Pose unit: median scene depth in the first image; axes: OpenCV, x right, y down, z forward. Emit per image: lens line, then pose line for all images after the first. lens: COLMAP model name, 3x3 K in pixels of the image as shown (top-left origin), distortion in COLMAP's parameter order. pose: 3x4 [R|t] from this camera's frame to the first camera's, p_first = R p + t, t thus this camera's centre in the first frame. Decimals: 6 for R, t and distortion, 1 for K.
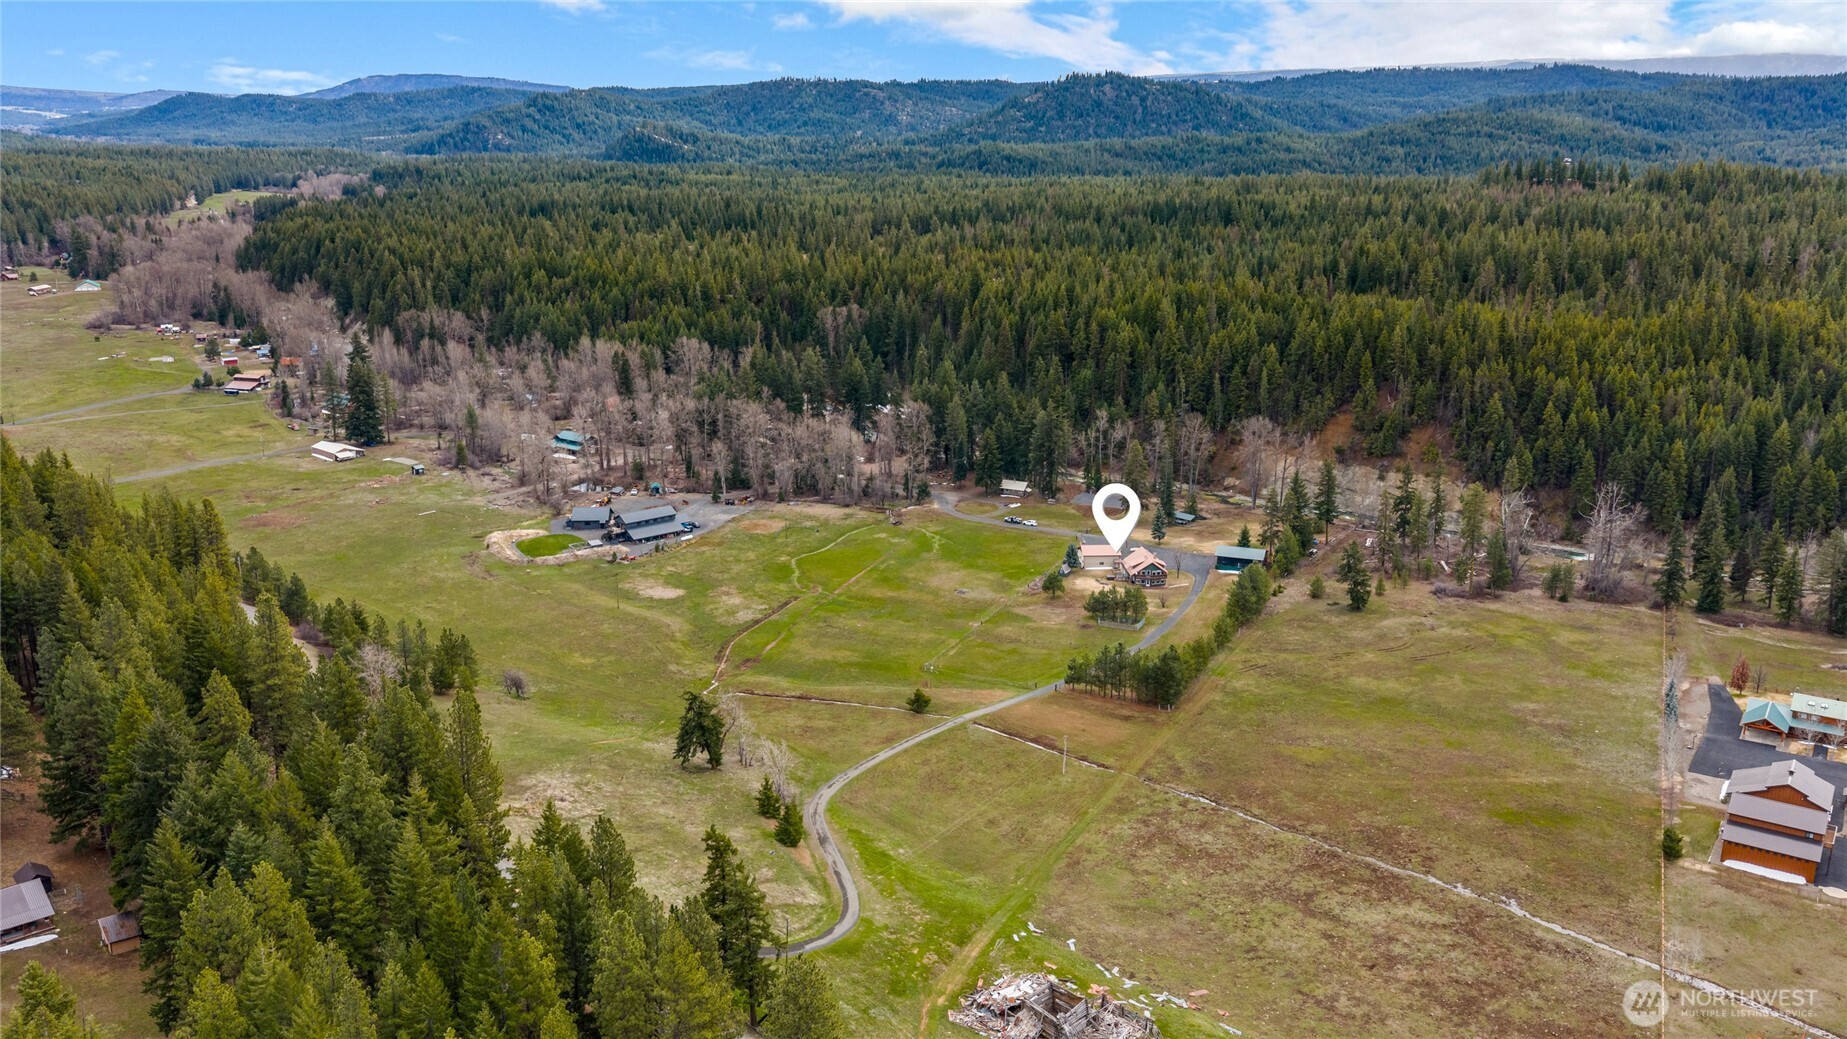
lens RADIAL K [[1509.0, 0, 916.9], [0, 1509.0, 534.0], [0, 0, 1]] dist [0.054337, -0.082782]
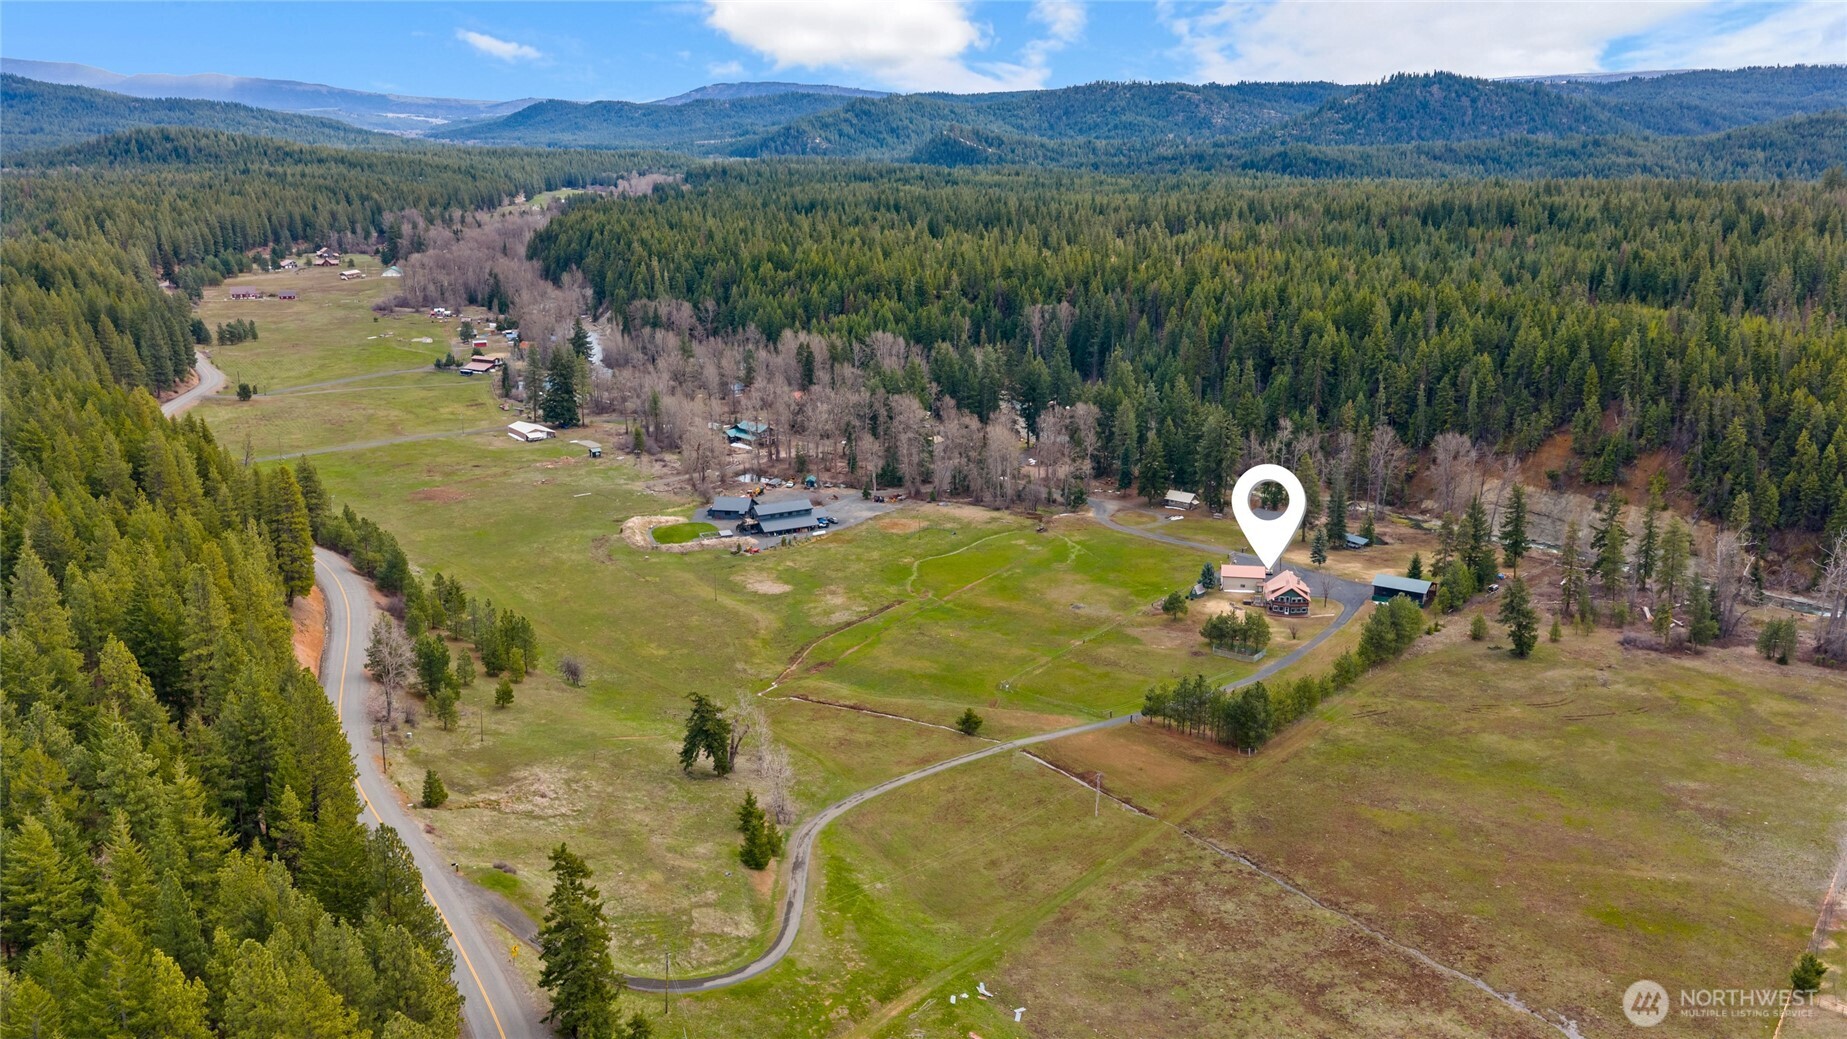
lens RADIAL K [[1509.0, 0, 918.3], [0, 1509.0, 520.8], [0, 0, 1]] dist [0.054337, -0.082782]
pose [[0.978353, 0.052798, -0.200092, 0.095842], [-0.055141, 0.998460, -0.006153, -0.002729], [0.199459, 0.017054, 0.979758, 0.056954]]
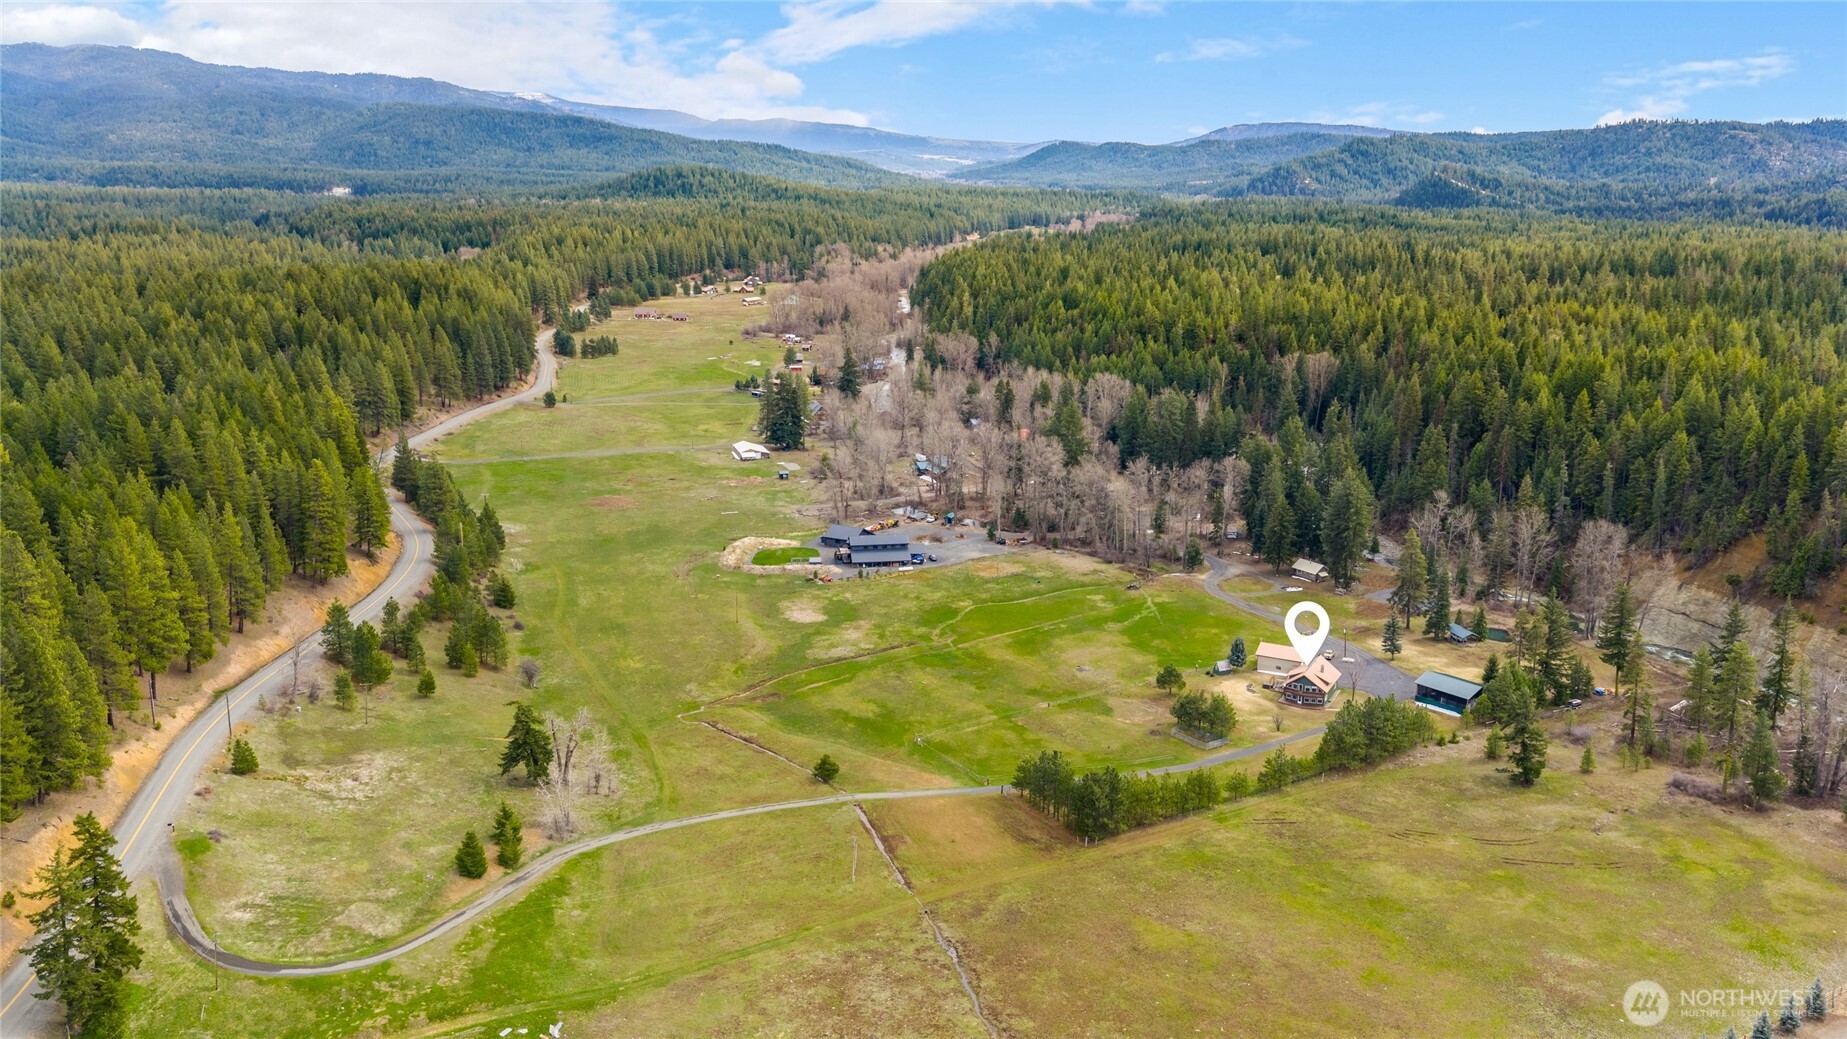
lens RADIAL K [[1509.0, 0, 919.5], [0, 1509.0, 519.5], [0, 0, 1]] dist [0.054337, -0.082782]
pose [[0.854516, 0.124489, -0.504286, 0.311059], [-0.143840, 0.989601, 0.000557, -0.028064], [0.499111, 0.072061, 0.863536, 0.156618]]
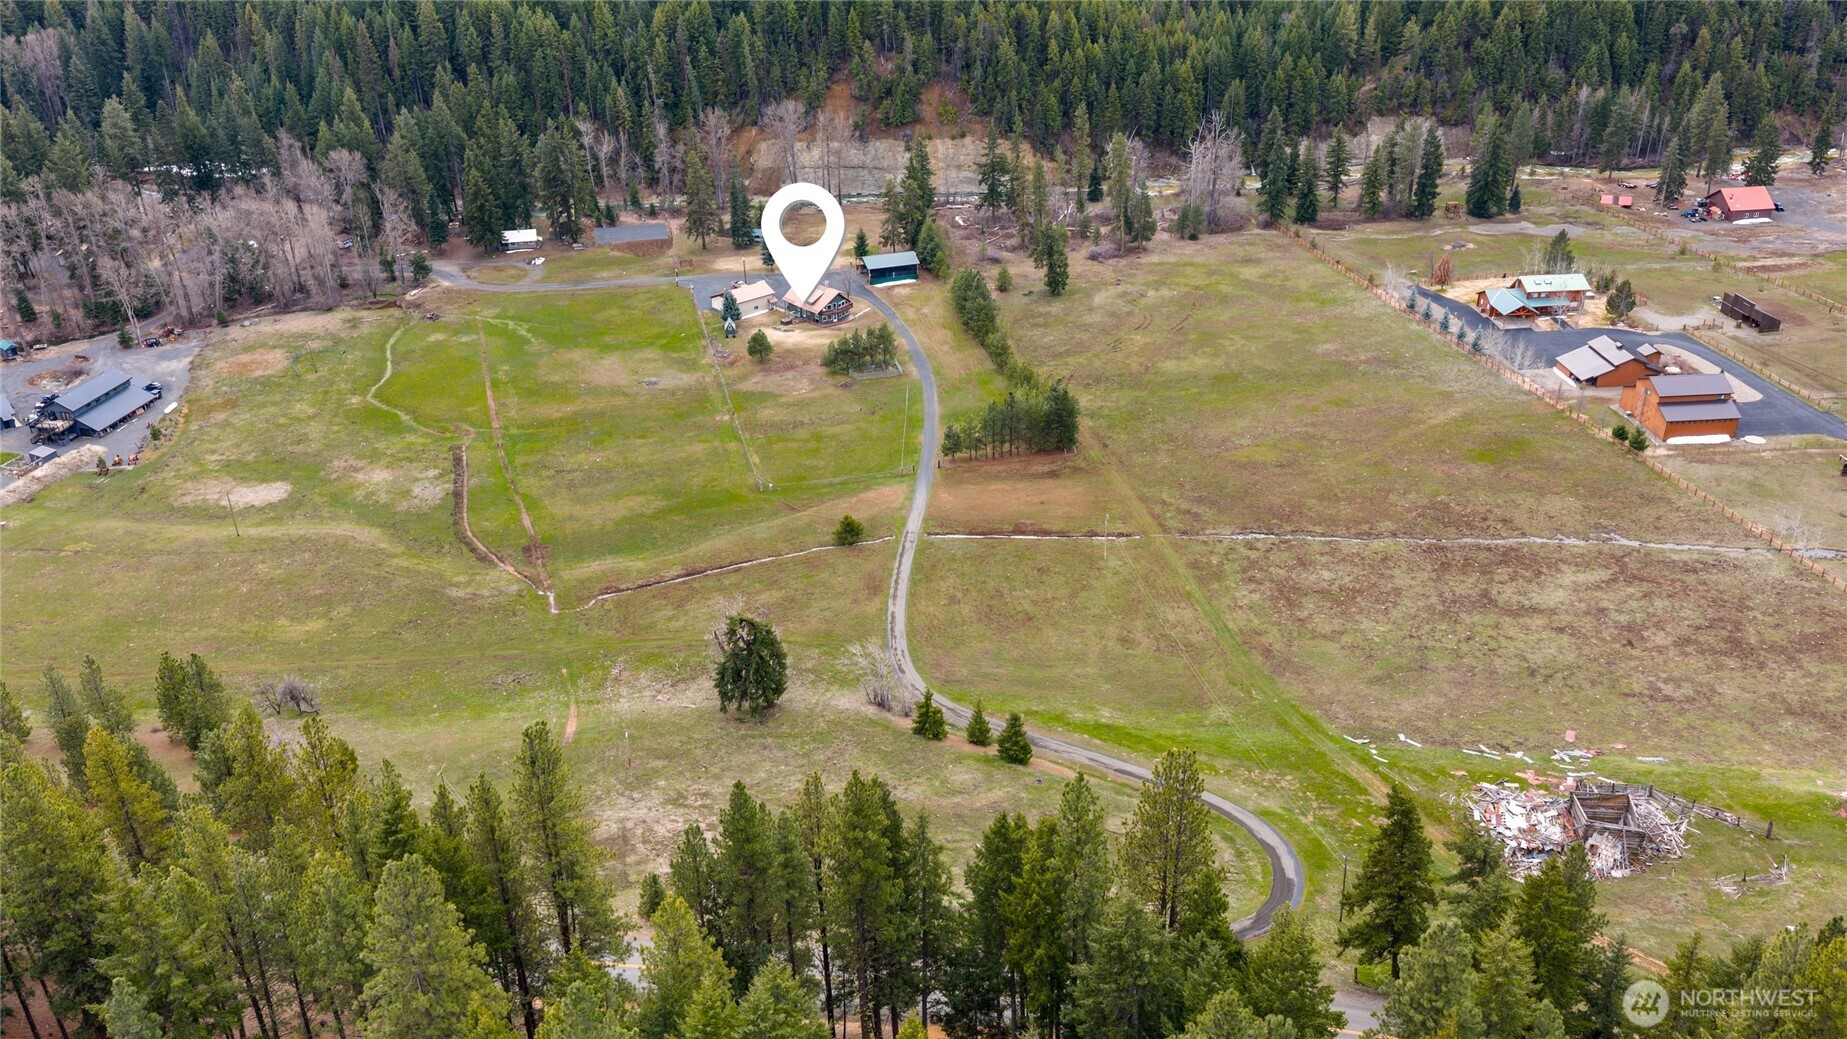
lens RADIAL K [[1509.0, 0, 926.2], [0, 1509.0, 523.8], [0, 0, 1]] dist [0.054337, -0.082782]
pose [[0.782170, -0.304404, 0.543644, -0.253421], [0.188483, 0.947250, 0.259214, -0.056617], [-0.593872, -0.100282, 0.798285, 0.226937]]
